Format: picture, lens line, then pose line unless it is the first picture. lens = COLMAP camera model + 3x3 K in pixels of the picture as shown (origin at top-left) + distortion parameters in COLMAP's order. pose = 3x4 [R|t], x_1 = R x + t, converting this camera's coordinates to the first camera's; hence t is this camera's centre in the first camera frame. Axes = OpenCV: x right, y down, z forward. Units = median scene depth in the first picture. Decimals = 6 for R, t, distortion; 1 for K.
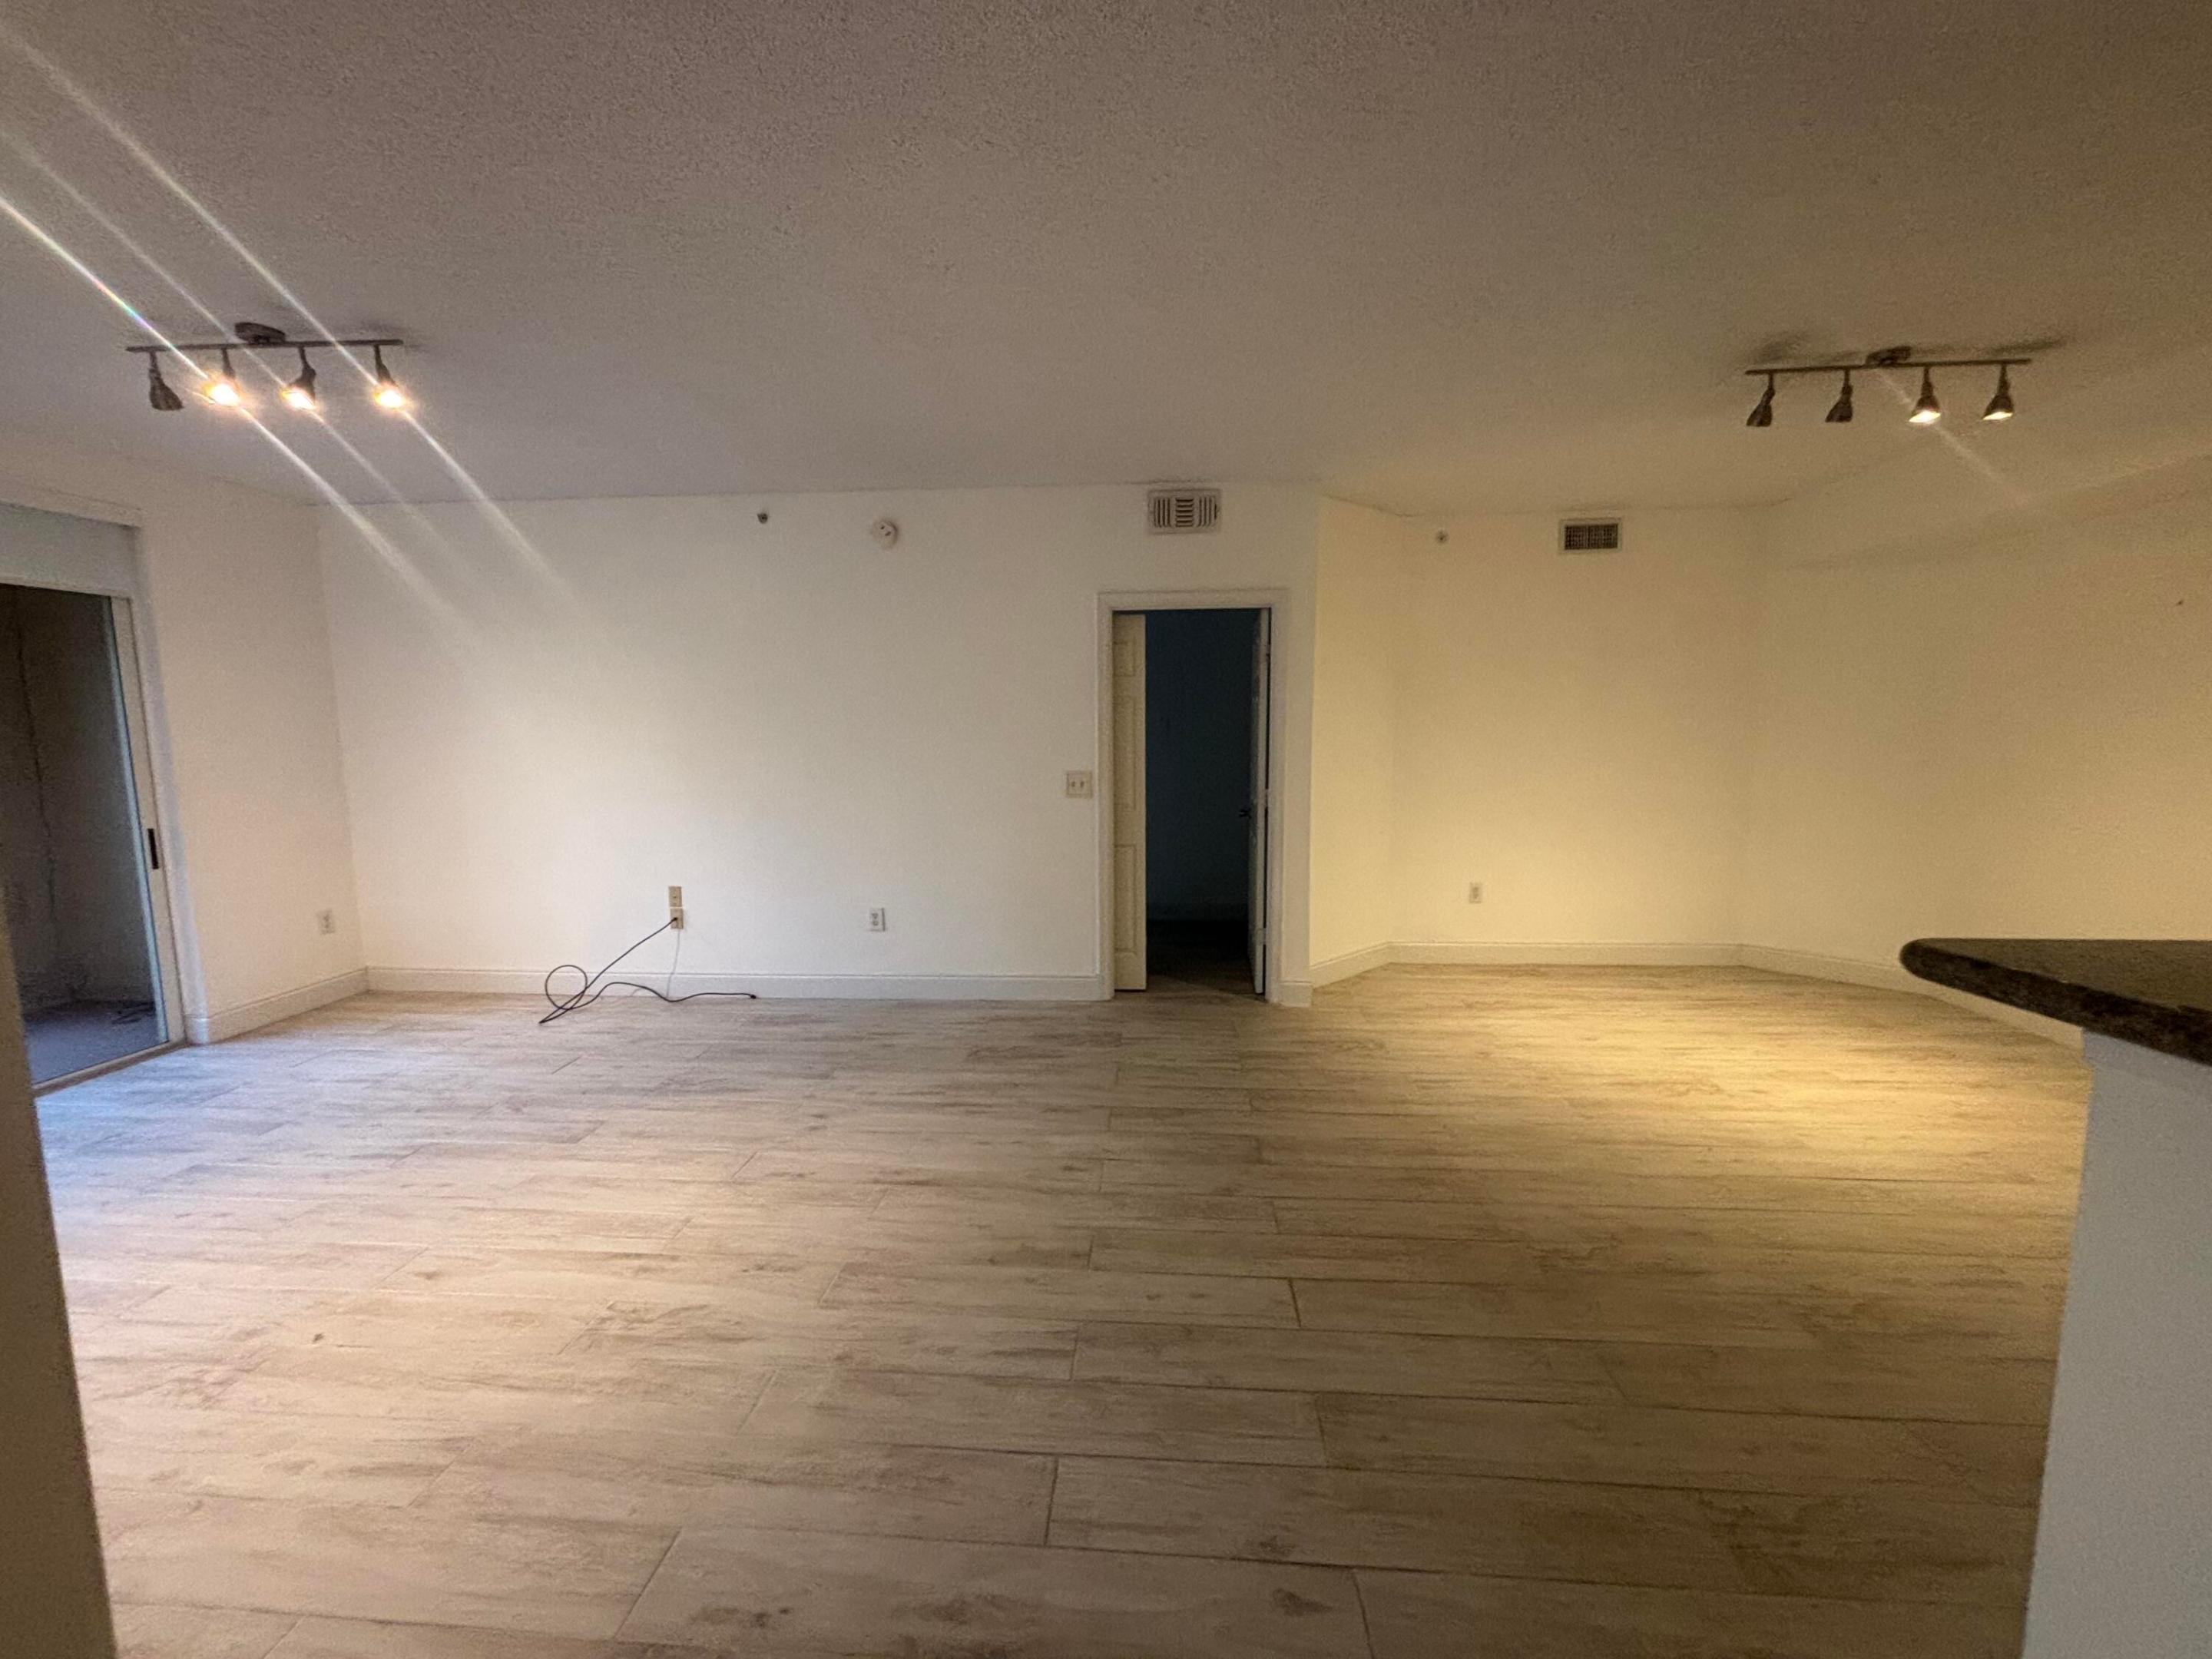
lens RADIAL K [[884.5, 0, 1107.5], [0, 884.5, 834.1], [0, 0, 1]] dist [-0.001422, -0.000583]
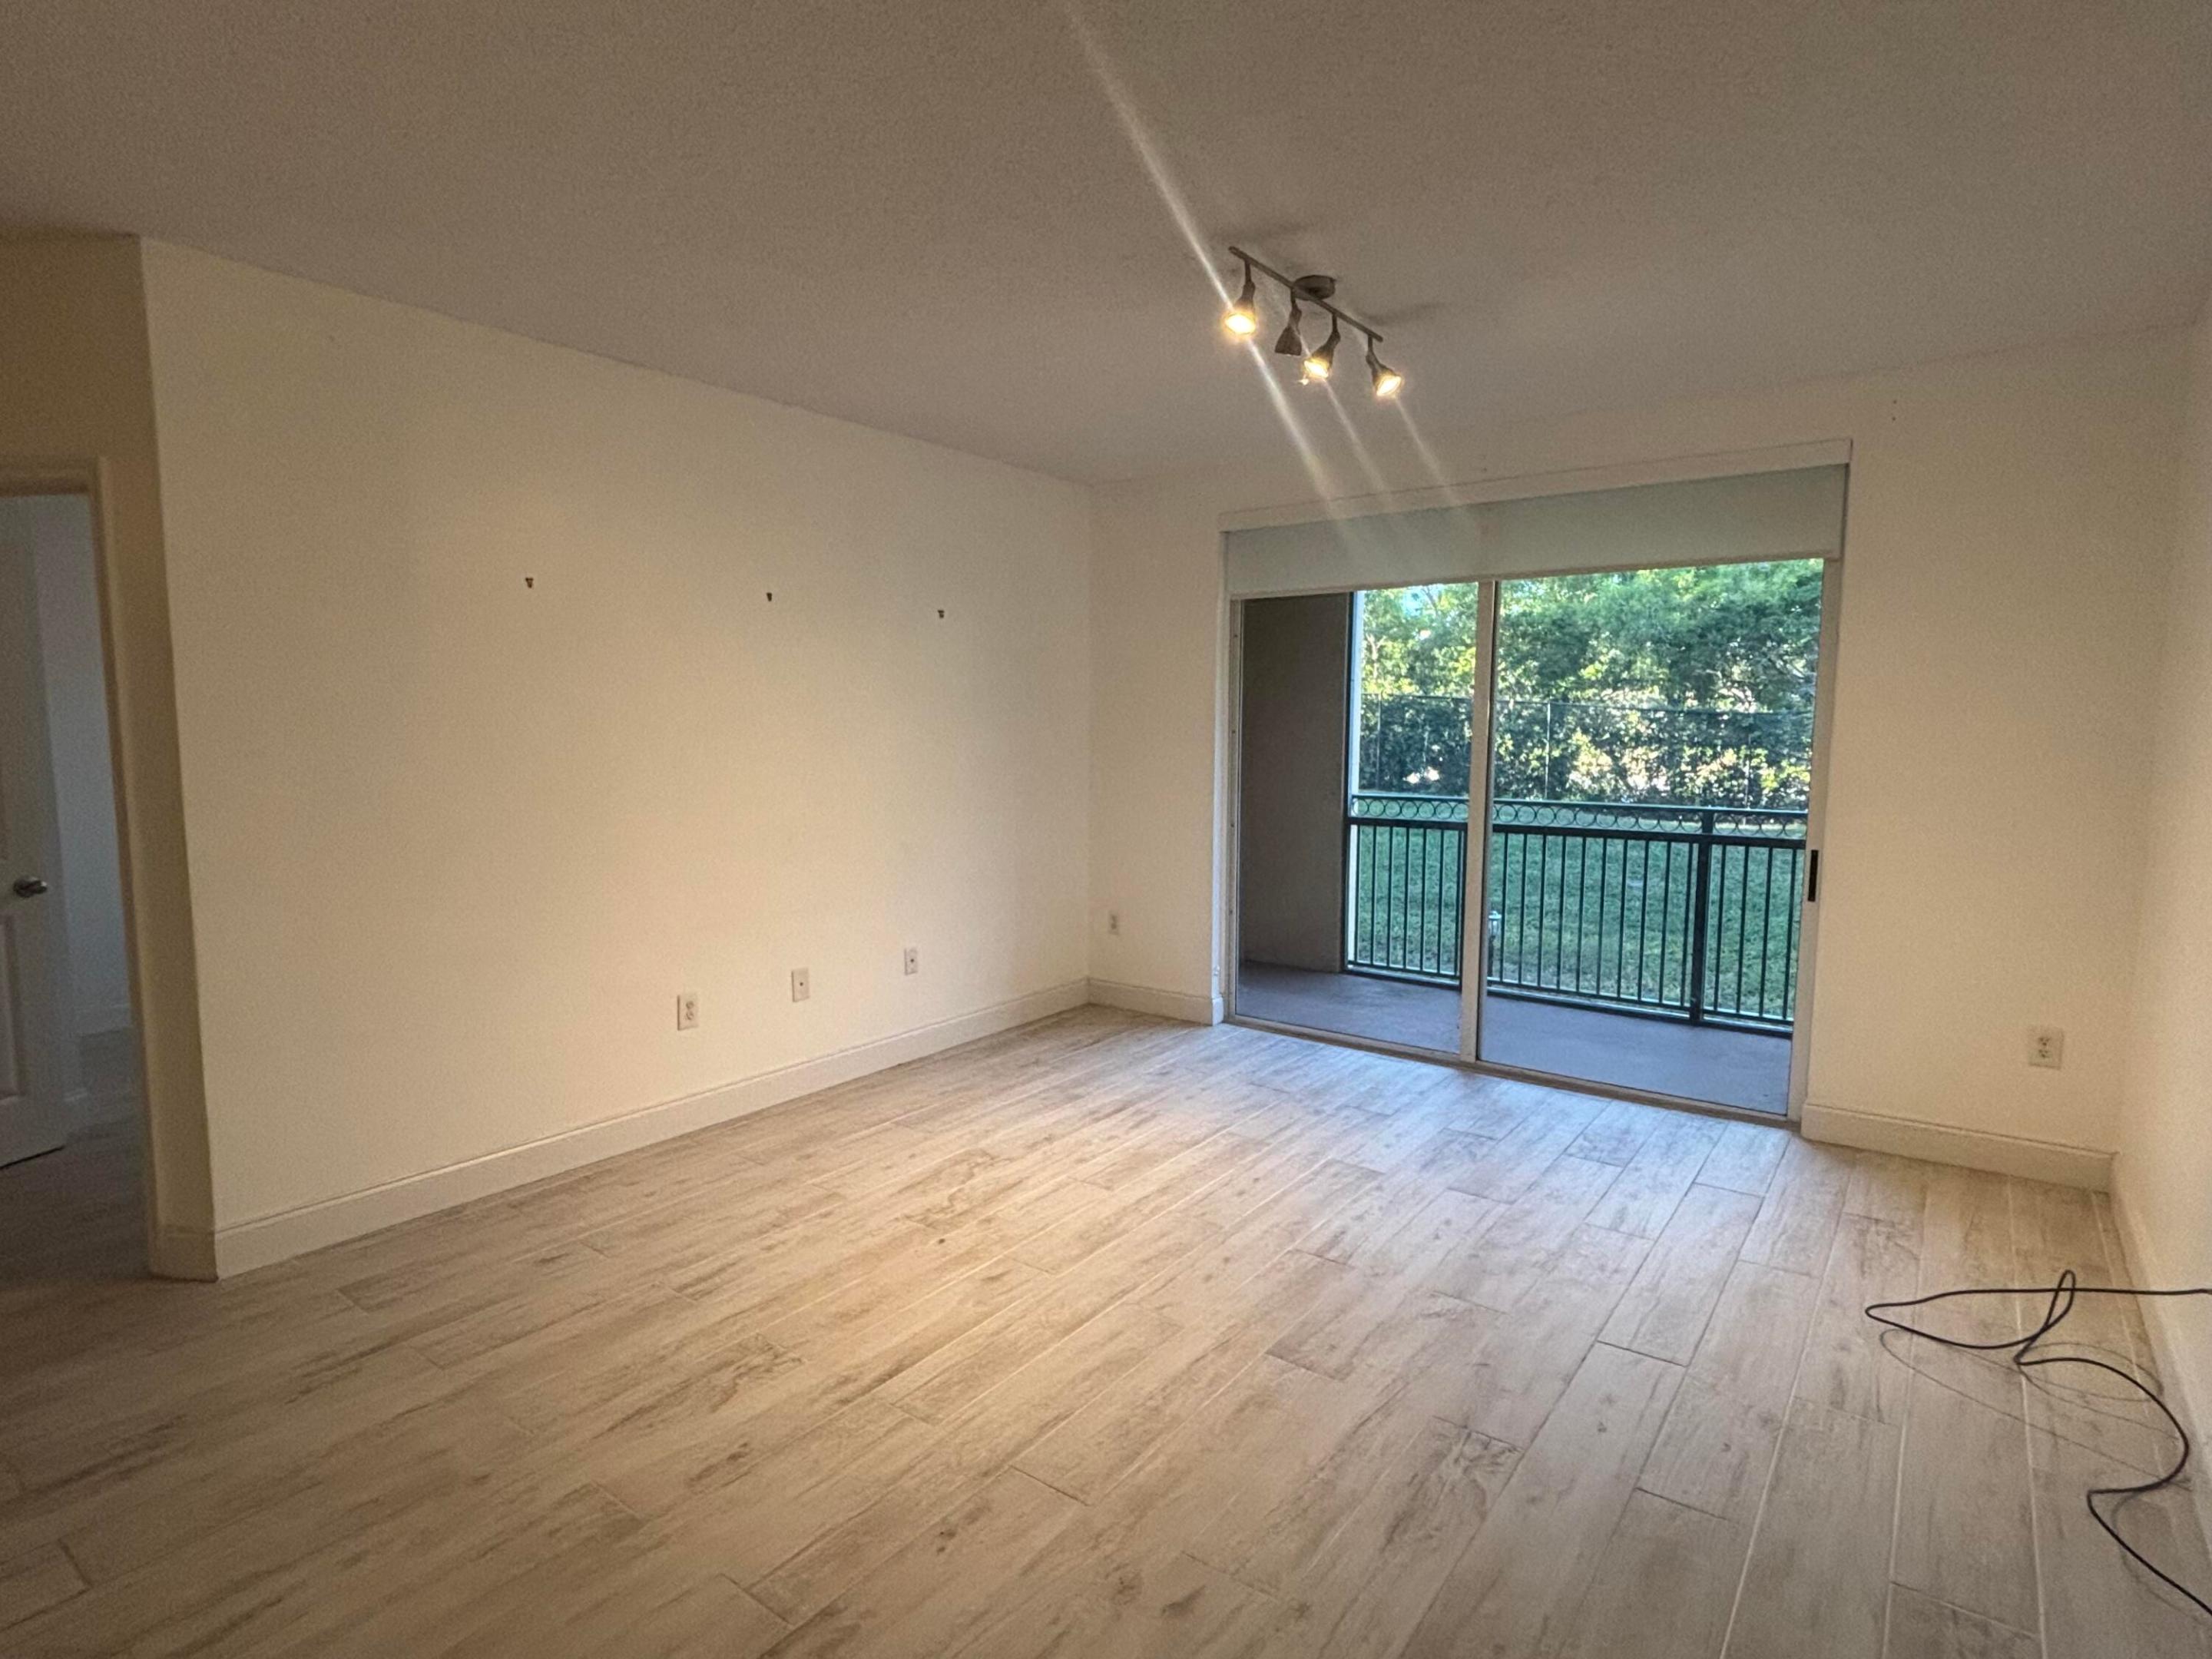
lens RADIAL K [[1167.2, 0, 1102.6], [0, 1167.2, 833.9], [0, 0, 1]] dist [0.003269, -0.006541]
pose [[-0.541950, 0.093828, -0.835157, 0.151965], [-0.099773, 0.979537, 0.174794, -0.162140], [0.834467, 0.178056, -0.521498, 1.184845]]
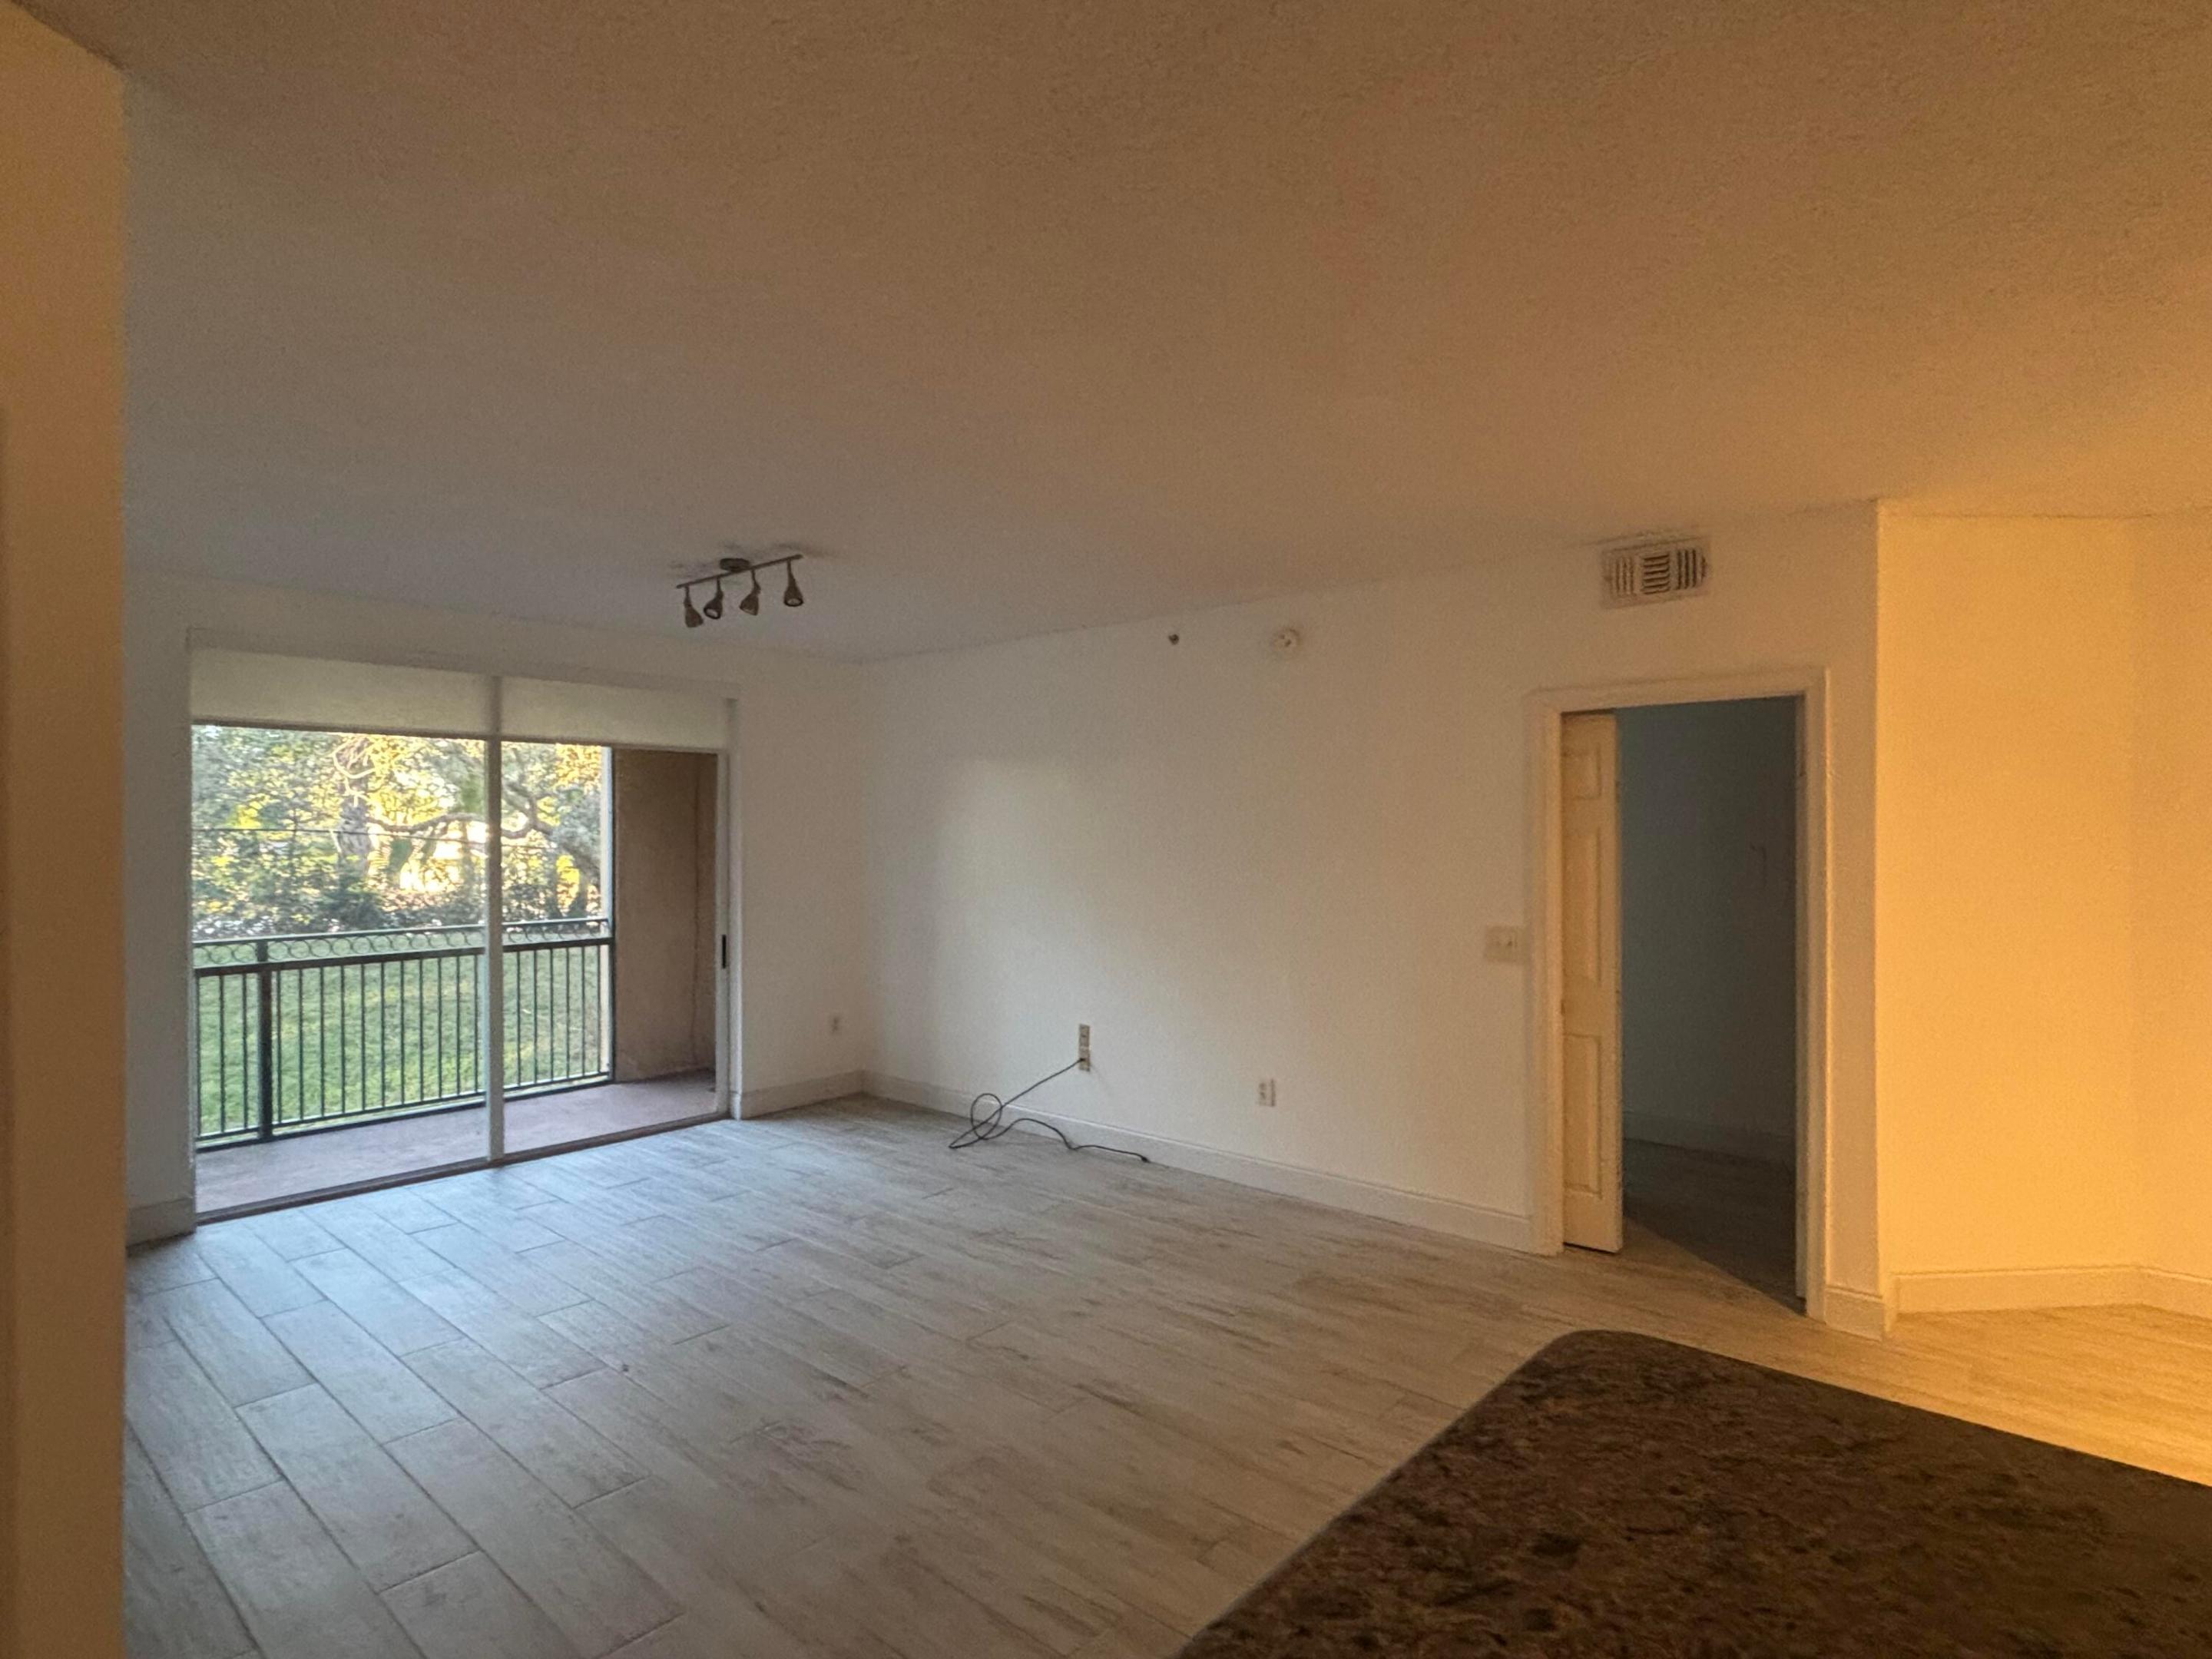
lens RADIAL K [[1167.2, 0, 1103.7], [0, 1167.2, 826.4], [0, 0, 1]] dist [0.003269, -0.006541]
pose [[0.794402, 0.003267, -0.607384, 0.392246], [-0.077545, 0.992348, -0.096083, -0.046578], [0.602422, 0.123428, 0.788577, 0.015400]]
